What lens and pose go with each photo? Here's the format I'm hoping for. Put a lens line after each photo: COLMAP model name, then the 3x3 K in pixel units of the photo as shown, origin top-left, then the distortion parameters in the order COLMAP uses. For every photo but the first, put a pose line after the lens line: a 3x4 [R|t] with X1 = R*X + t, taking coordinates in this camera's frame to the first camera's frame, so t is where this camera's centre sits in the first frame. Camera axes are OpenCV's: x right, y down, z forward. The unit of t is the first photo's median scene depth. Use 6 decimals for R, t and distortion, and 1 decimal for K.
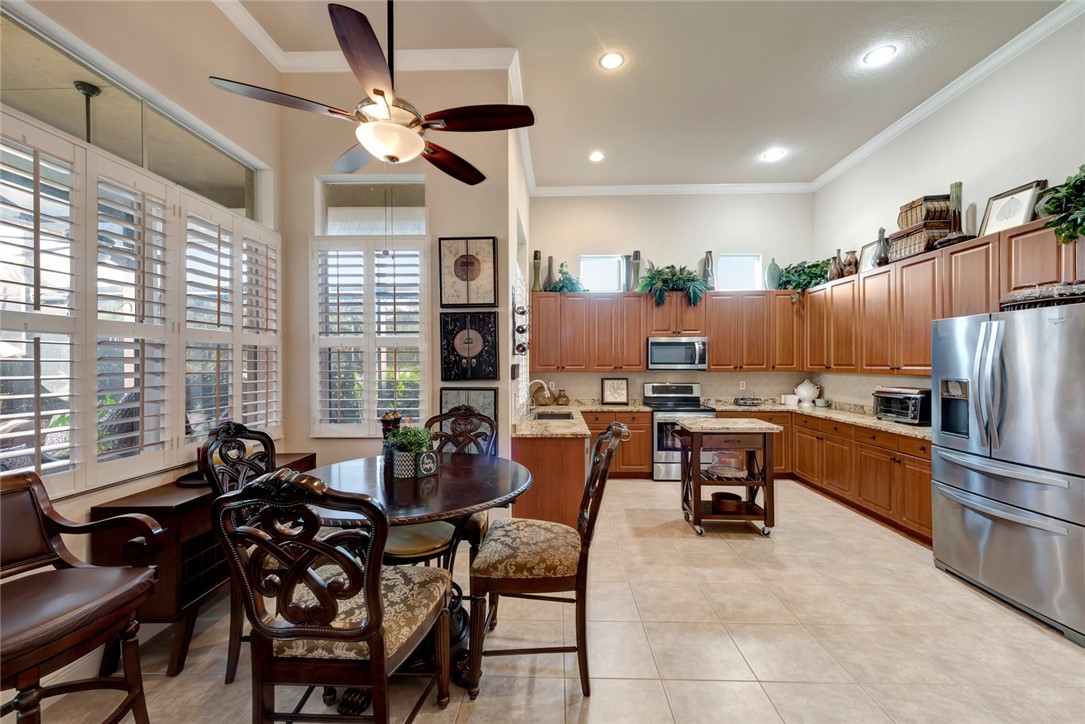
lens RADIAL K [[432.0, 0, 546.6], [0, 432.0, 363.4], [0, 0, 1]] dist [0.008042, -0.000695]
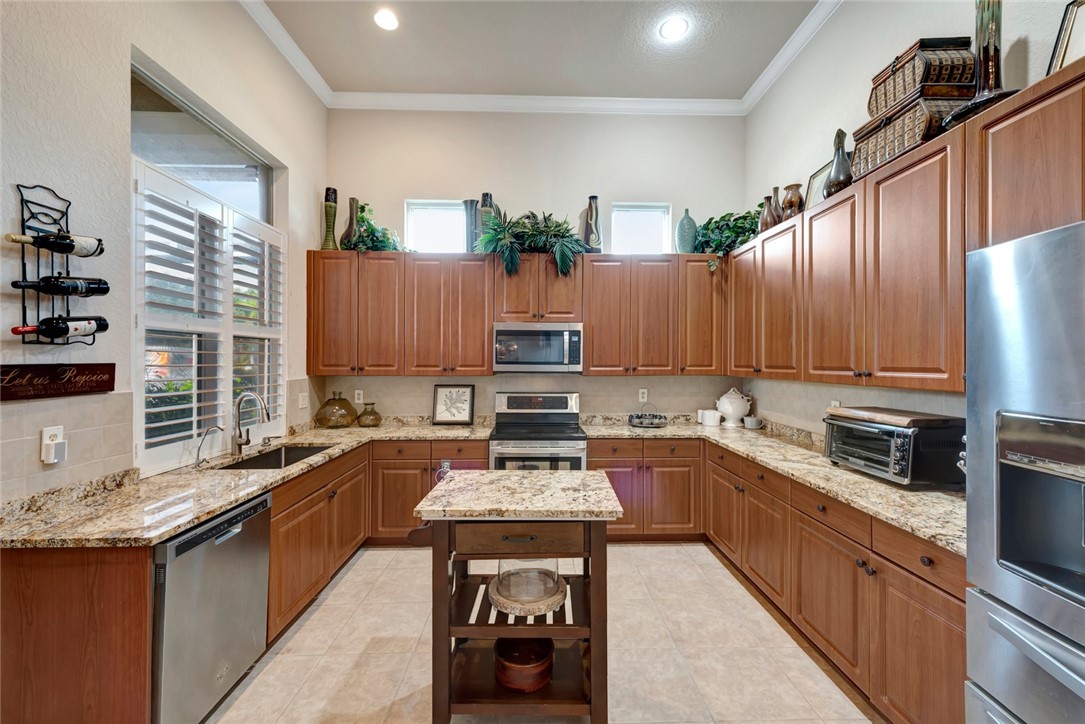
lens RADIAL K [[432.0, 0, 539.8], [0, 432.0, 361.2], [0, 0, 1]] dist [0.008042, -0.000695]
pose [[0.998594, 0.004556, 0.052813, 0.283909], [-0.004435, 0.999987, -0.002411, -0.001157], [-0.052824, 0.002173, 0.998601, 0.367479]]
